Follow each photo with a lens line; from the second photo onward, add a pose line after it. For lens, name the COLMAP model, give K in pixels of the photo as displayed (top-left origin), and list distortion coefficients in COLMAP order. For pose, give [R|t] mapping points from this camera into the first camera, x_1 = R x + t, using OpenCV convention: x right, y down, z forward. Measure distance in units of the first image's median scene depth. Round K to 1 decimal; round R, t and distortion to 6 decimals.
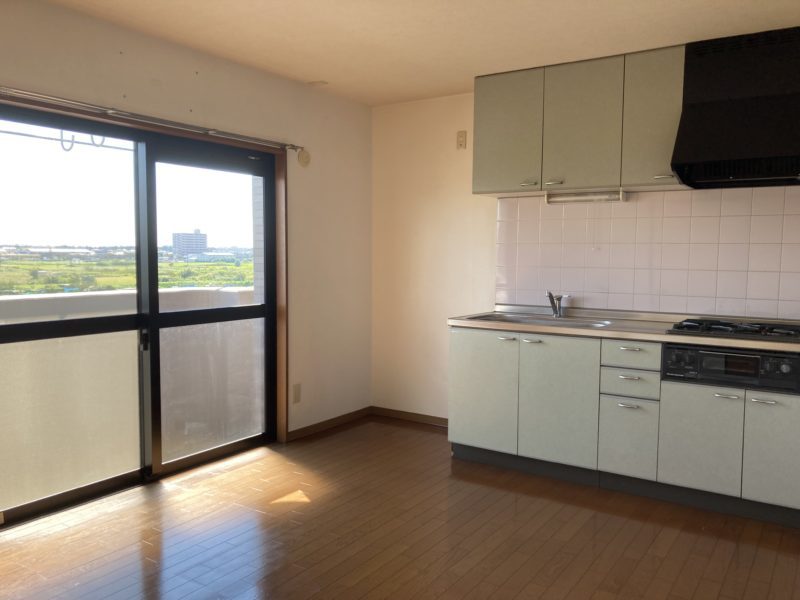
lens RADIAL K [[666.7, 0, 399.3], [0, 666.7, 298.8], [0, 0, 1]] dist [0.022236, -0.021800]
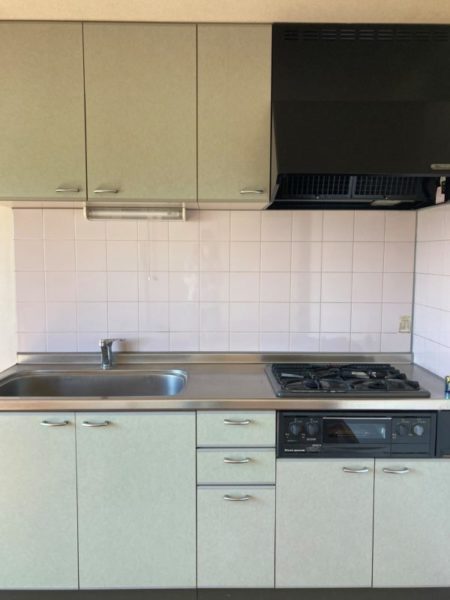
lens RADIAL K [[500.0, 0, 222.6], [0, 500.0, 300.7], [0, 0, 1]] dist [0.022236, -0.021800]
pose [[0.819248, -0.056253, 0.570674, 0.020378], [0.042357, 0.998394, 0.037609, -0.069503], [-0.571874, -0.006639, 0.820315, 0.477387]]
